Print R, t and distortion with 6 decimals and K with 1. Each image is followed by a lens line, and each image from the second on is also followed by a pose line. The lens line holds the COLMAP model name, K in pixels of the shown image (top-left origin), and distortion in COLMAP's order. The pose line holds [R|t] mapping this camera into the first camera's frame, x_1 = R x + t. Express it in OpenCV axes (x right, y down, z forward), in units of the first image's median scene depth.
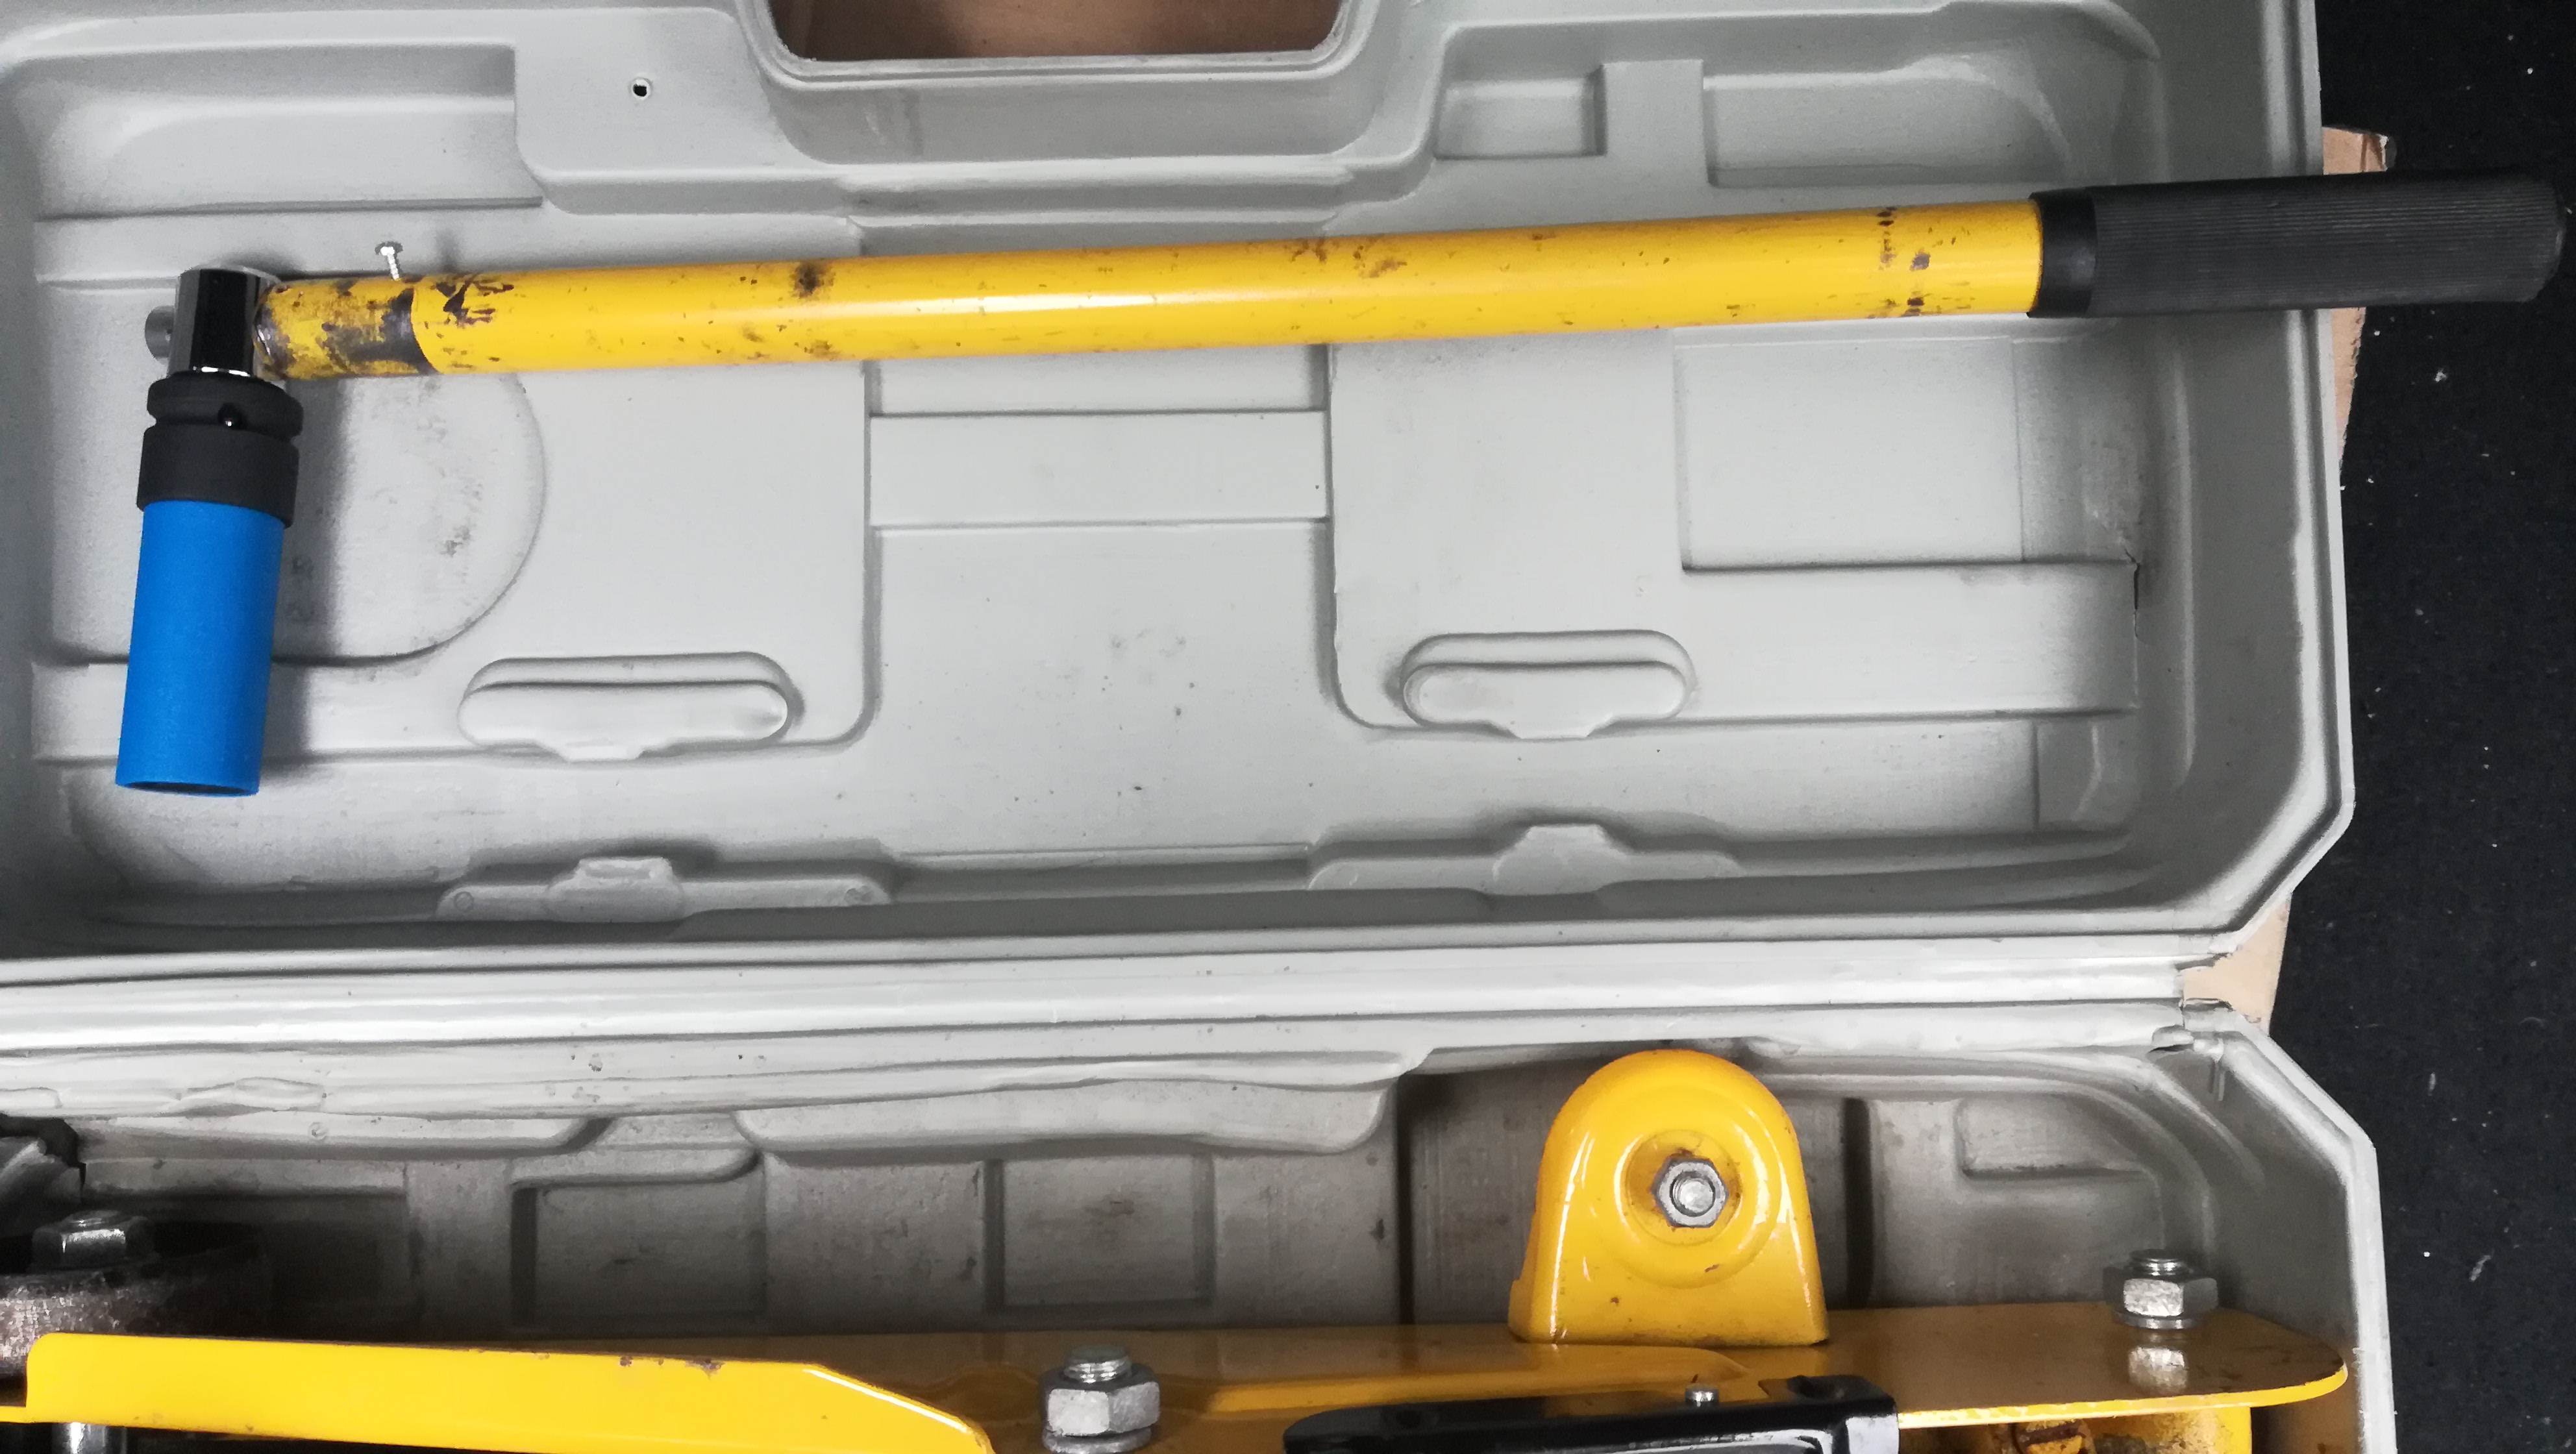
lens RADIAL K [[1749.4, 0, 1288.0], [0, 1749.4, 727.0], [0, 0, 1]] dist [0.027773, -0.085811]
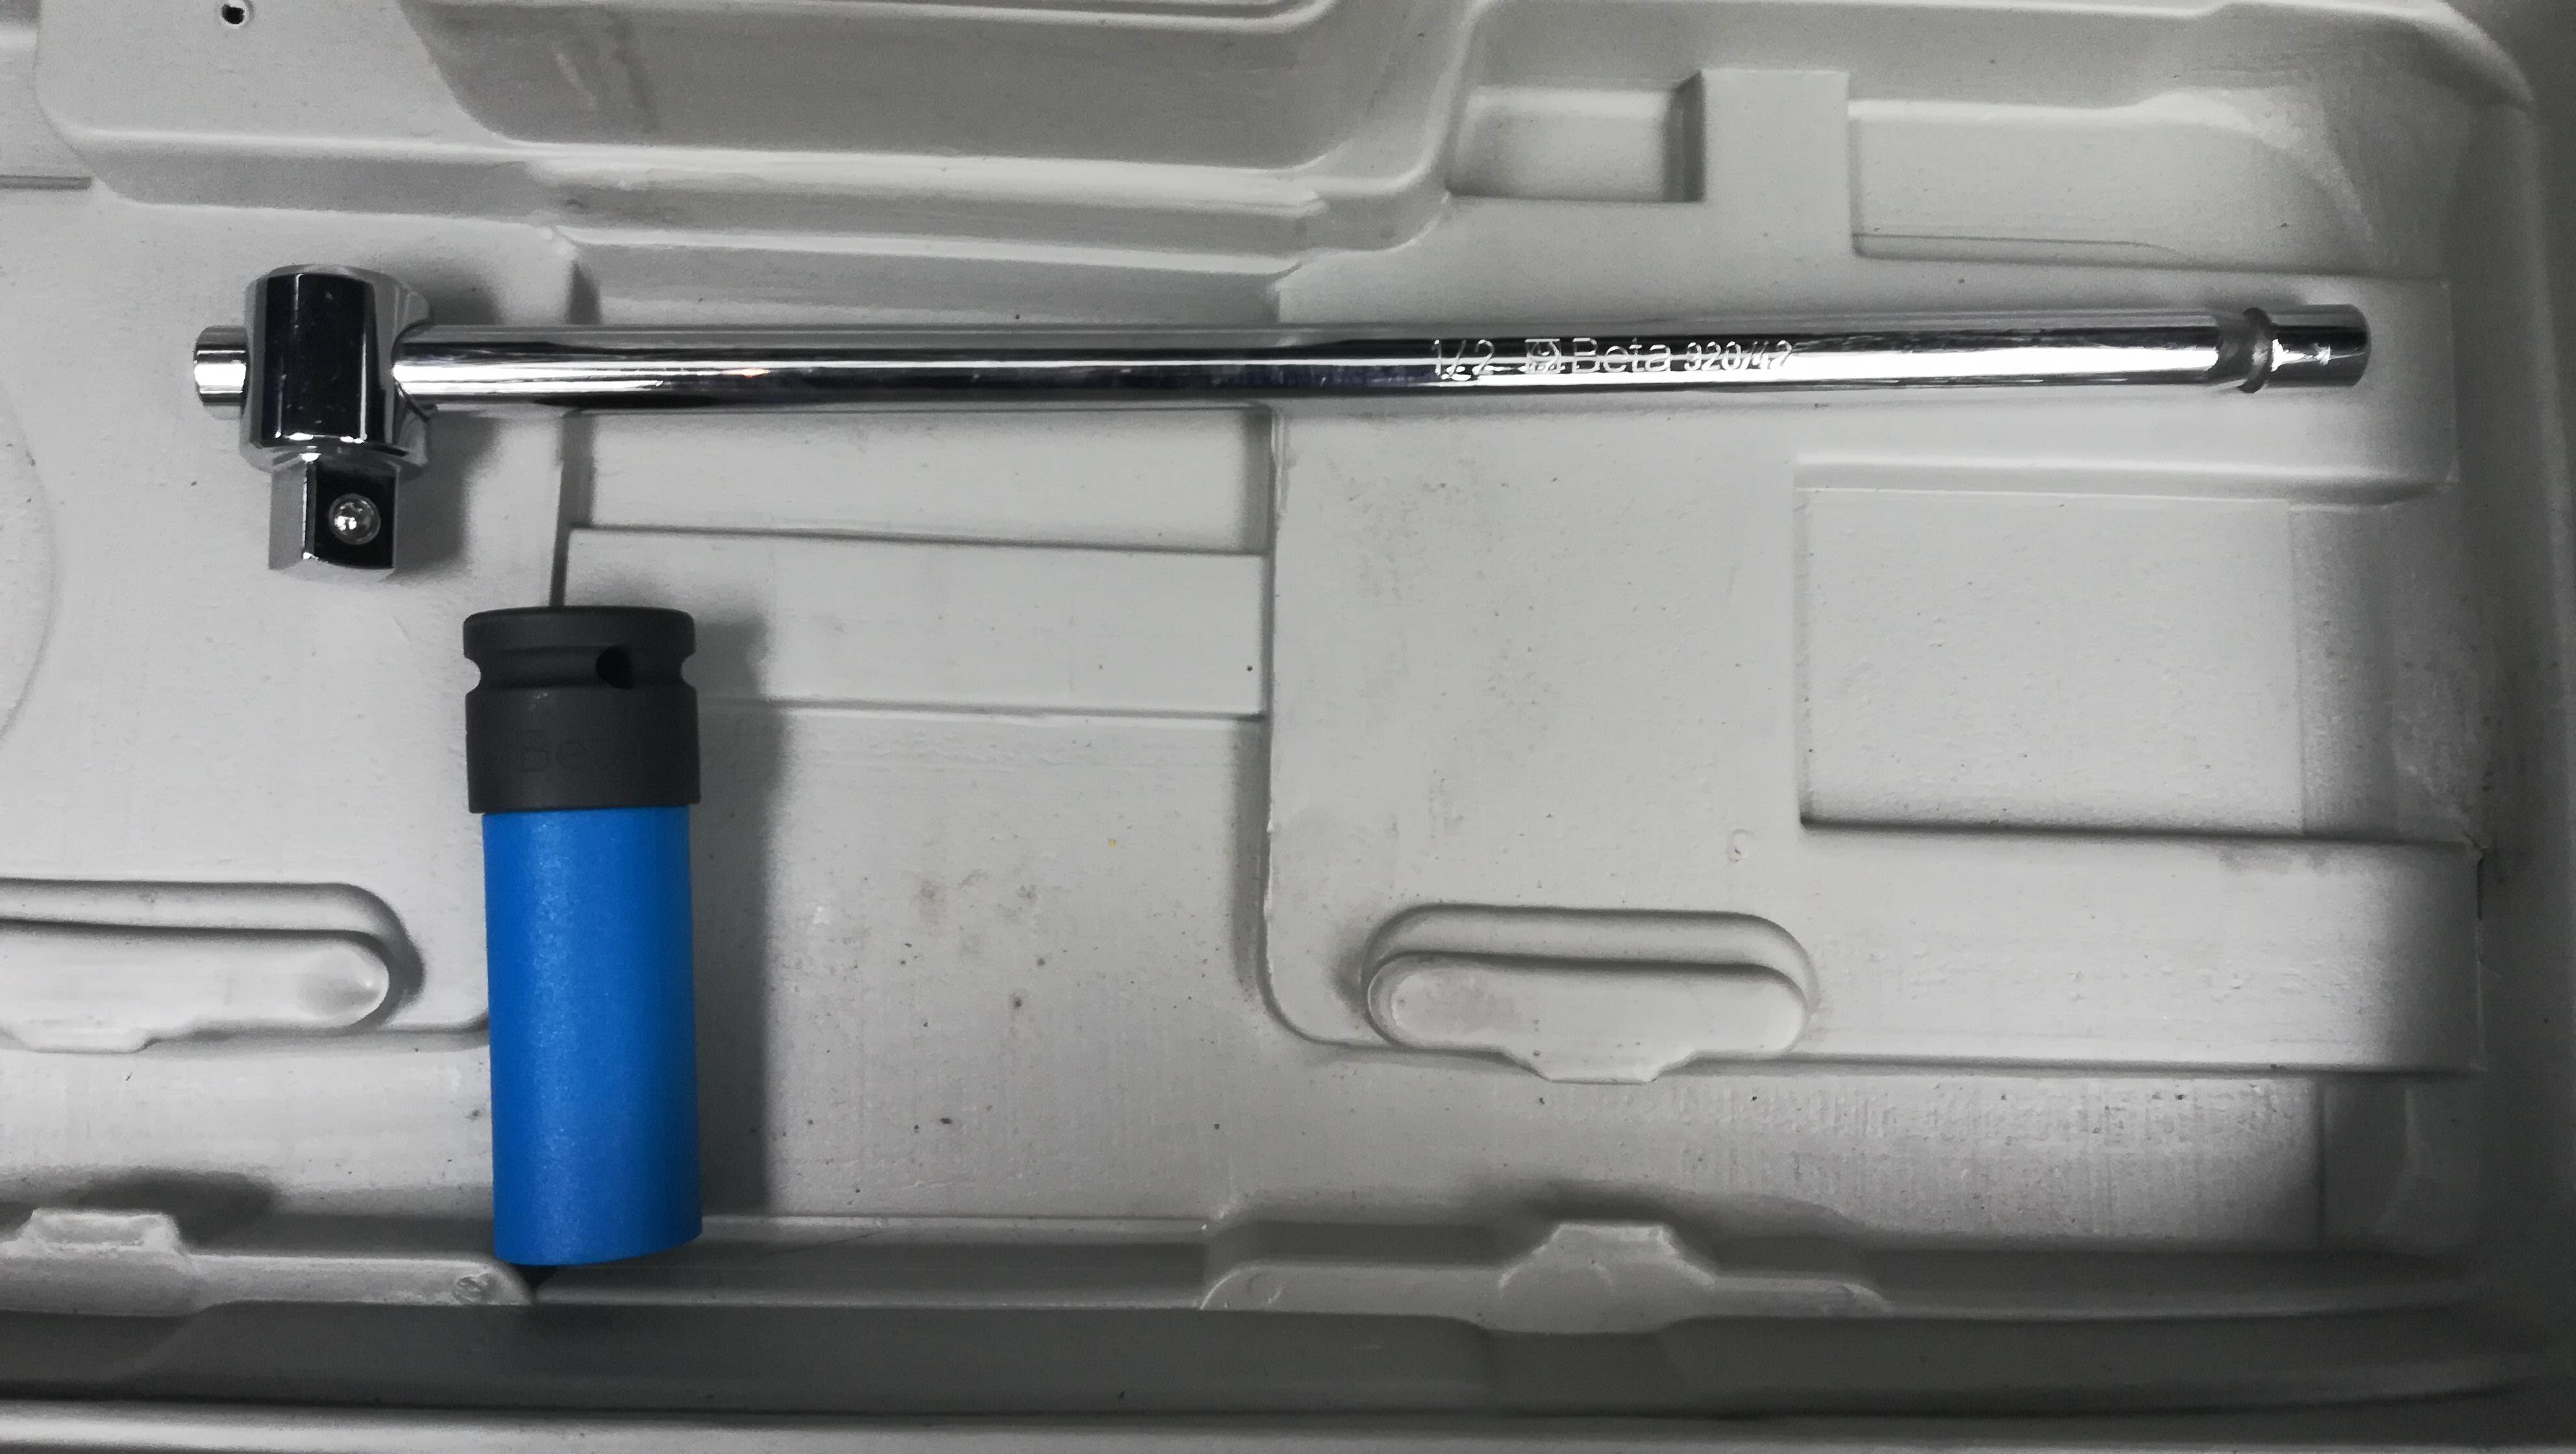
lens RADIAL K [[1943.2, 0, 1288.0], [0, 1943.2, 727.0], [0, 0, 1]] dist [0.000040, -0.047194]
pose [[0.998097, 0.049362, 0.036959, 0.005763], [-0.045782, 0.994693, -0.092142, -0.050928], [-0.041311, 0.090274, 0.995060, 0.285891]]
